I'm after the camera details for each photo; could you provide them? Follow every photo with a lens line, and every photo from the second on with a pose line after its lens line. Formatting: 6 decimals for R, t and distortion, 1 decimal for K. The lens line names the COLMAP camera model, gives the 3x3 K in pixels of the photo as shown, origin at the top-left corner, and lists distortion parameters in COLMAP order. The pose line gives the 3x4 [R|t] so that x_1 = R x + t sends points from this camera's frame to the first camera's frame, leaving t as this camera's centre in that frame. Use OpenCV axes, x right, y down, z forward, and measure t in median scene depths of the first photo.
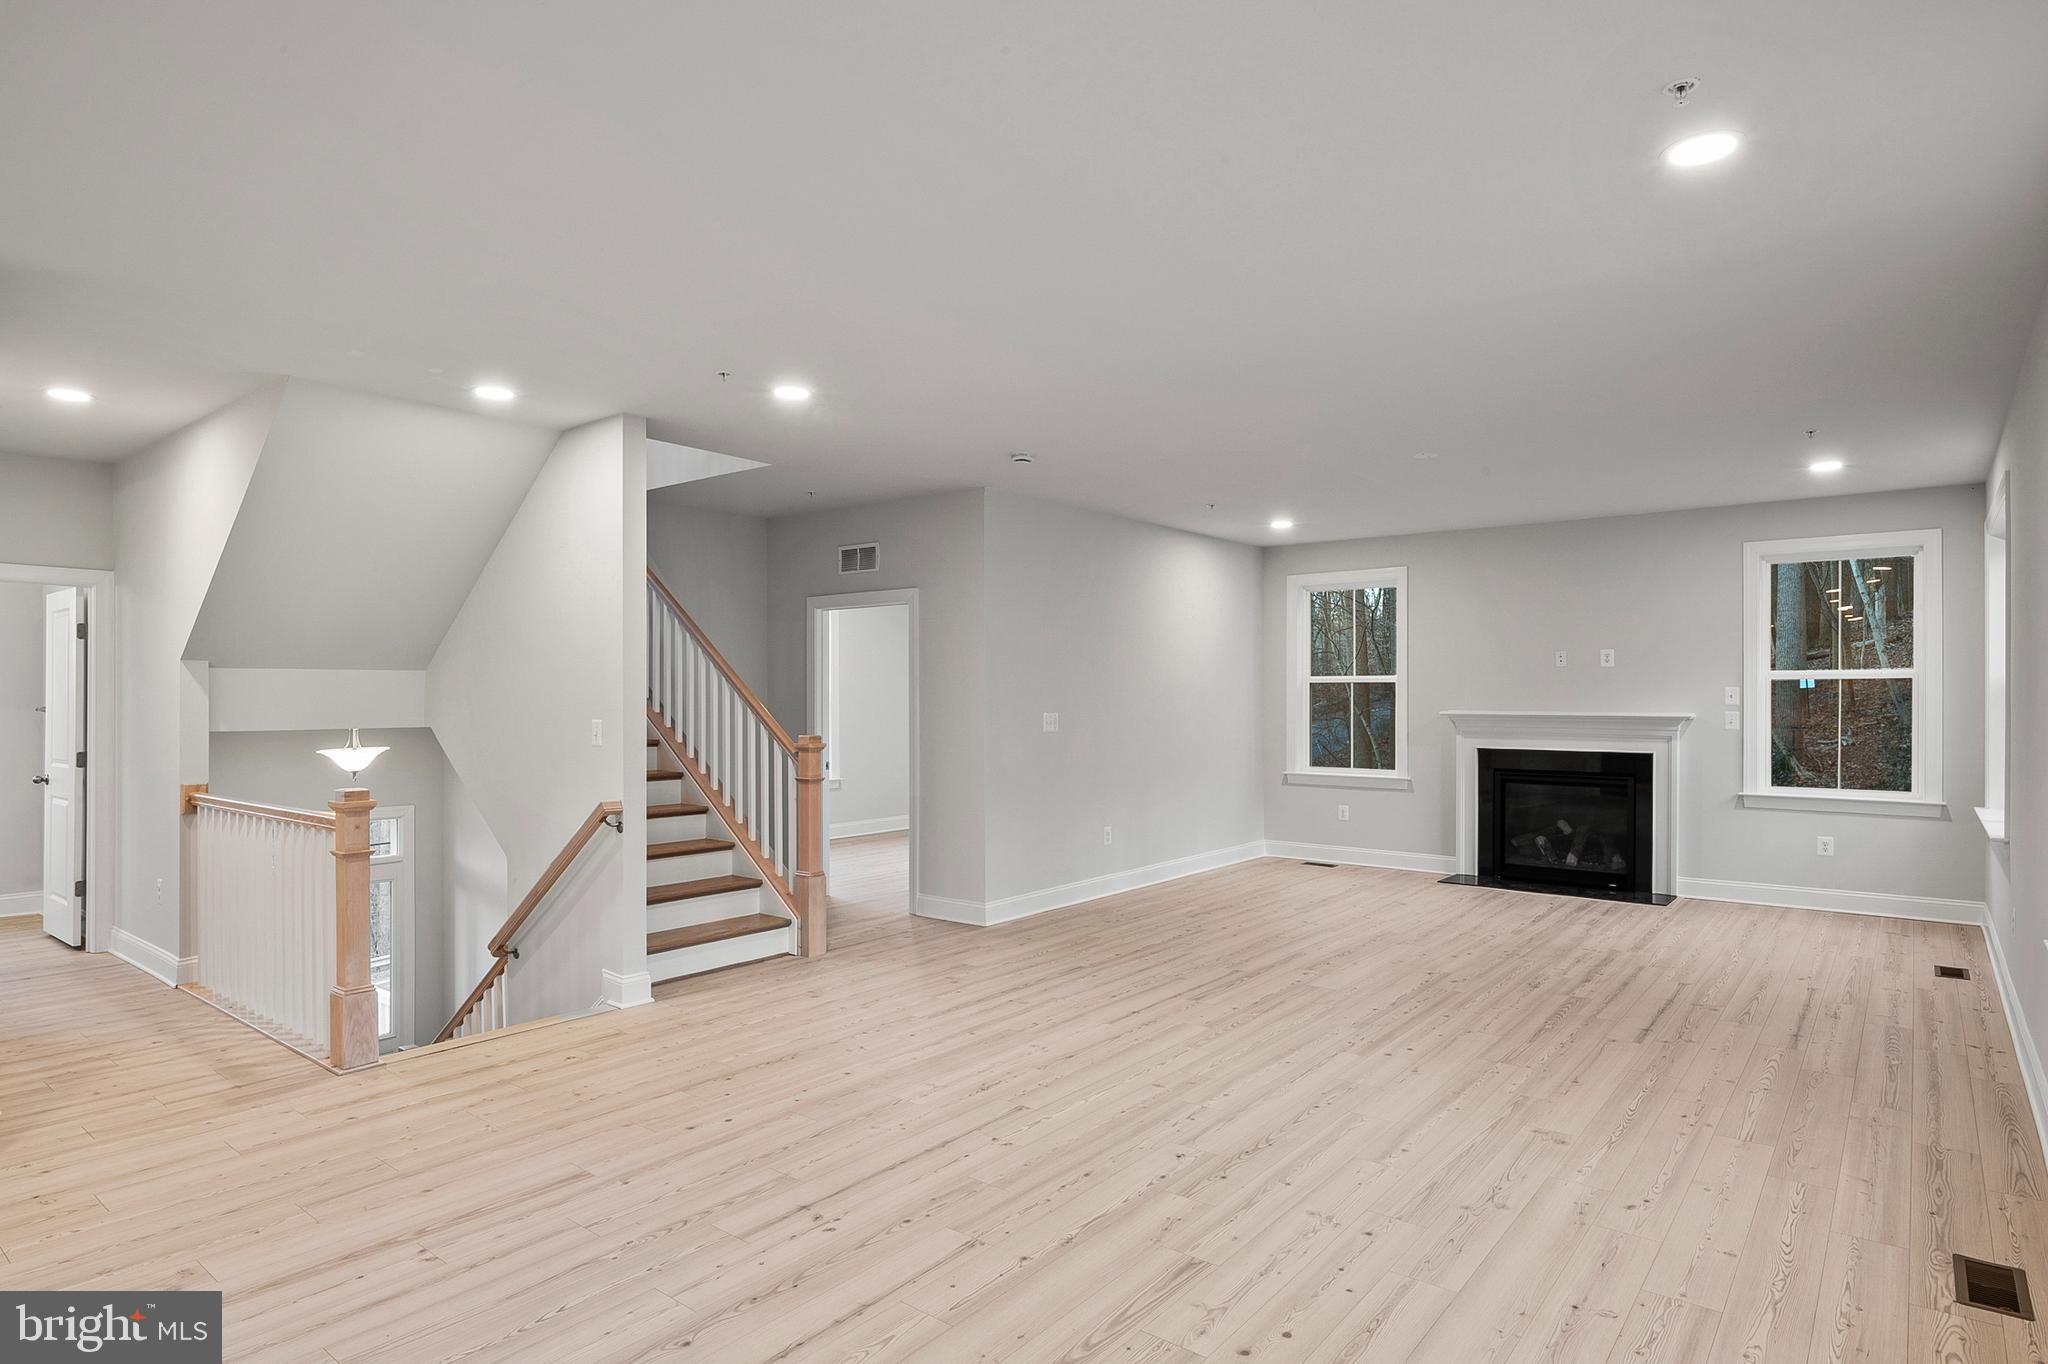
lens RADIAL K [[1108.7, 0, 1016.1], [0, 1108.7, 695.7], [0, 0, 1]] dist [-0.005153, -0.002258]
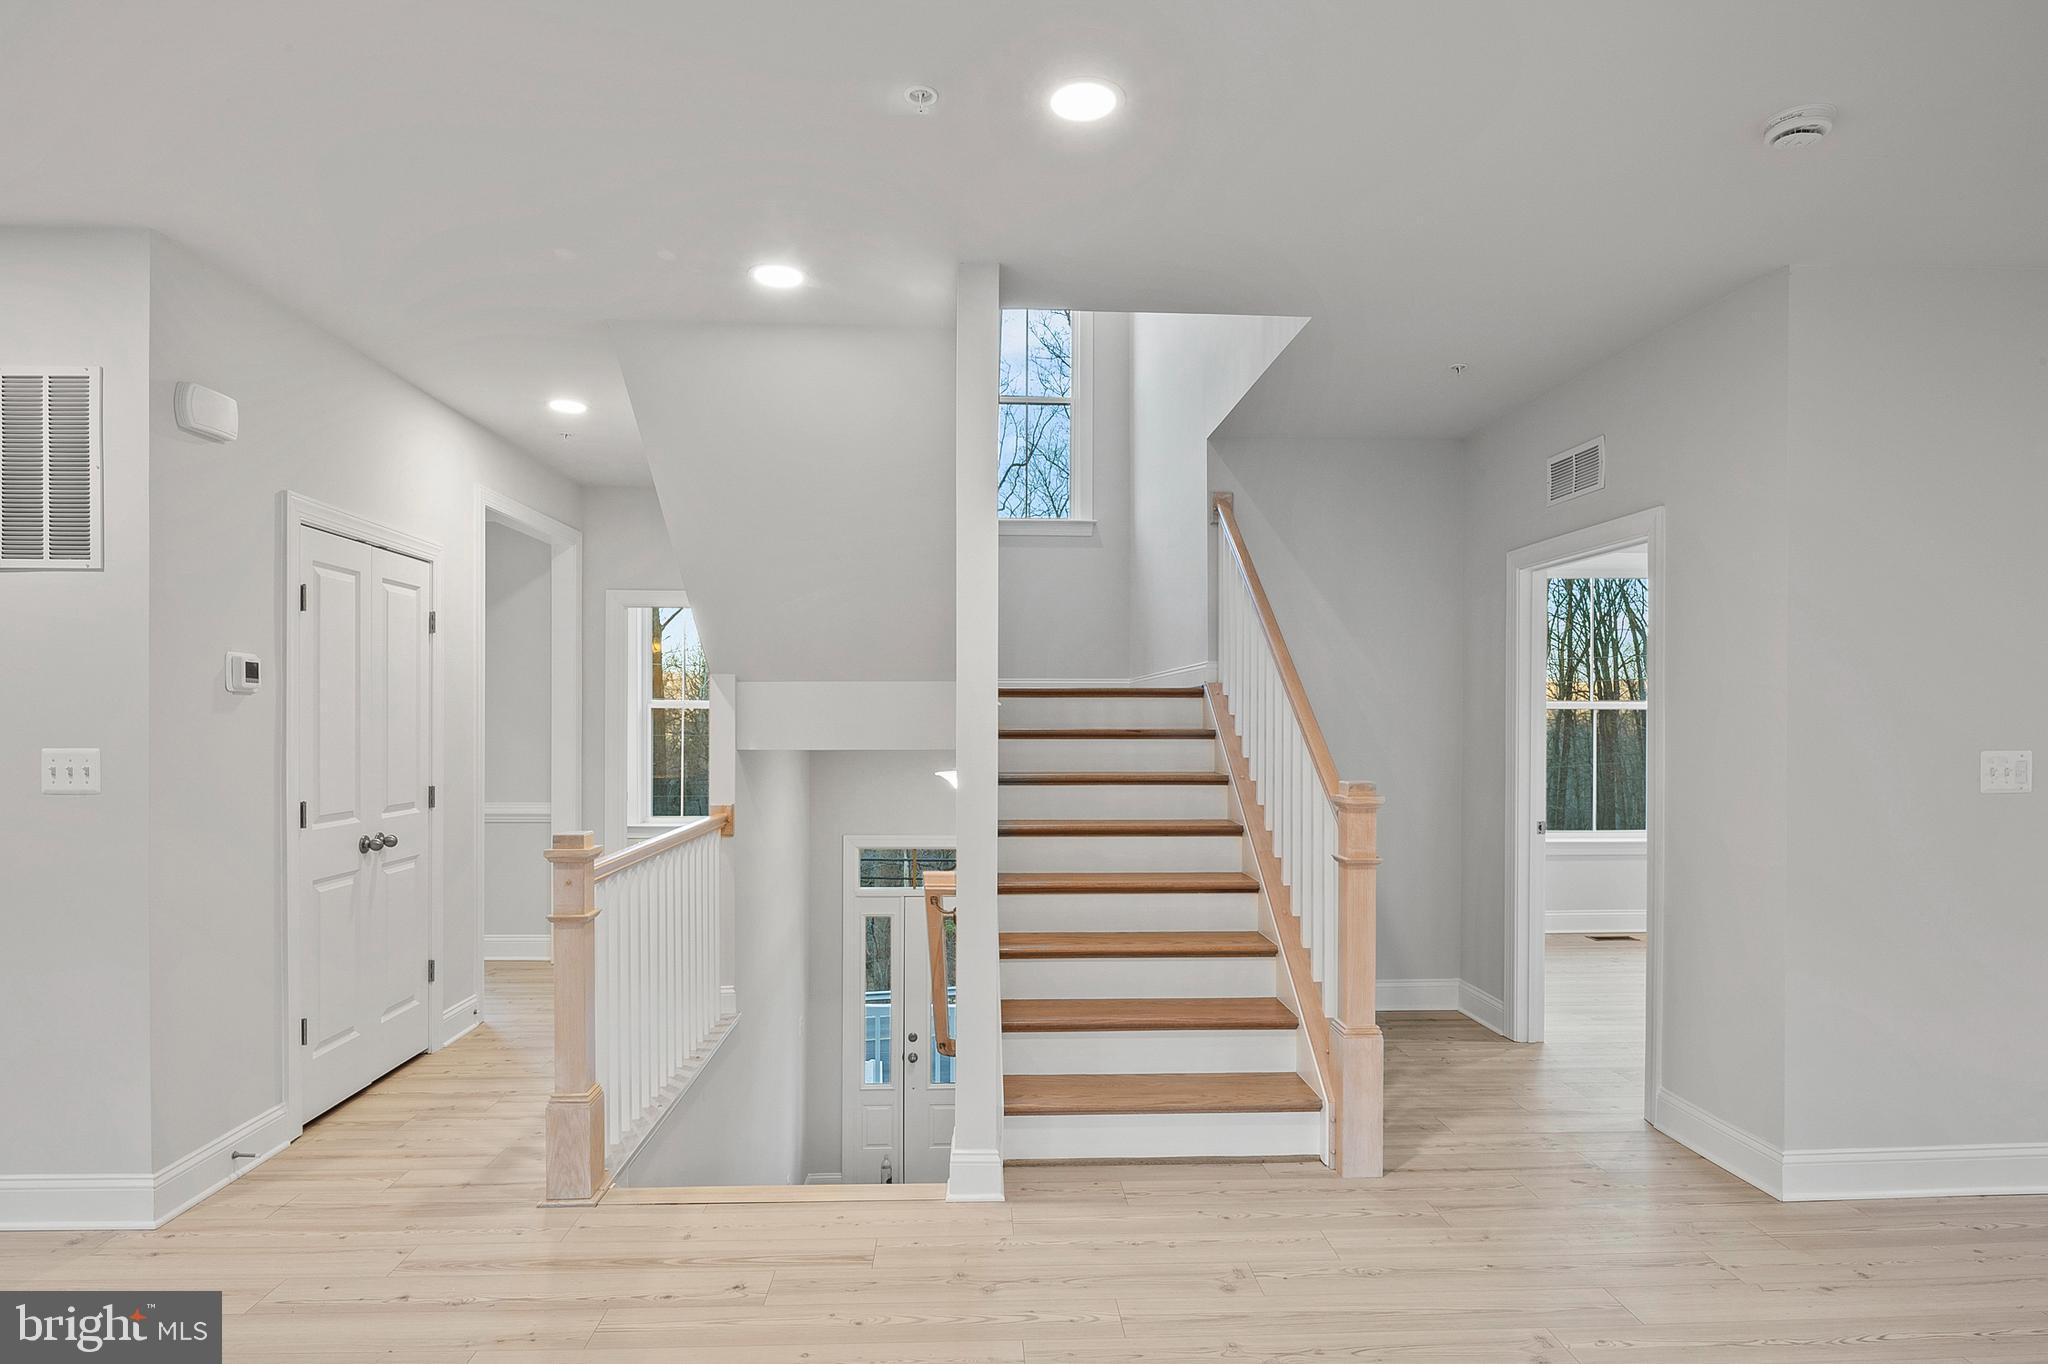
lens RADIAL K [[1108.7, 0, 1012.2], [0, 1108.7, 726.0], [0, 0, 1]] dist [-0.005153, -0.002258]
pose [[0.663775, 0.008689, -0.747882, 0.118581], [-0.000464, 0.999937, 0.011205, 0.001729], [0.747932, -0.007091, 0.663737, 0.502781]]
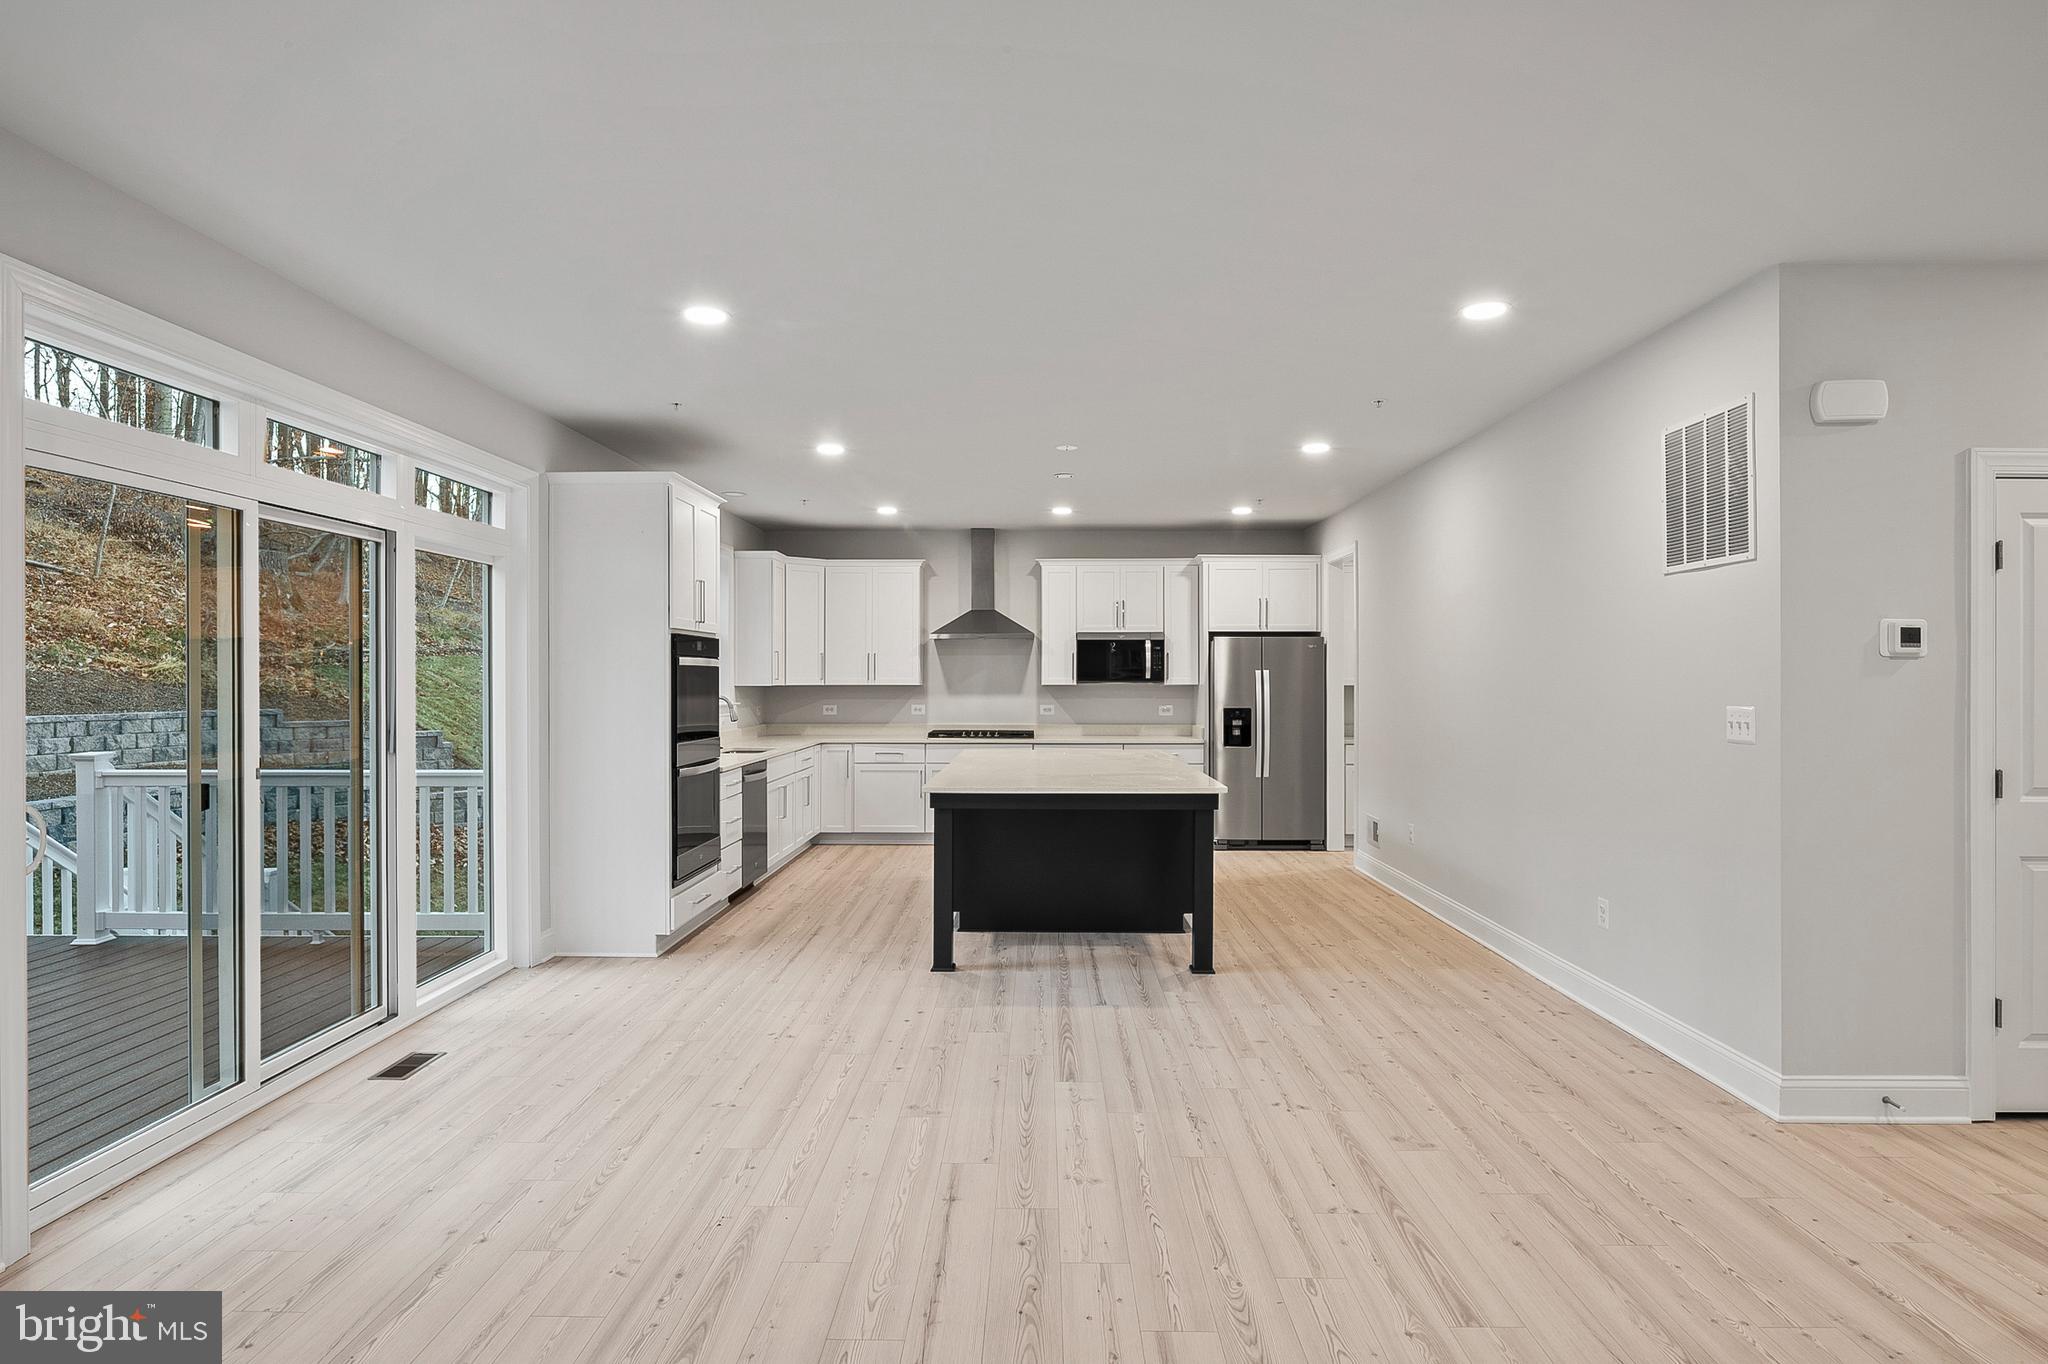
lens RADIAL K [[1108.7, 0, 1021.4], [0, 1108.7, 669.8], [0, 0, 1]] dist [-0.005153, -0.002258]
pose [[-0.788189, -0.006107, -0.615402, 0.161398], [0.001956, 0.999921, -0.012429, 0.004202], [0.615430, -0.011000, -0.788115, 0.754826]]
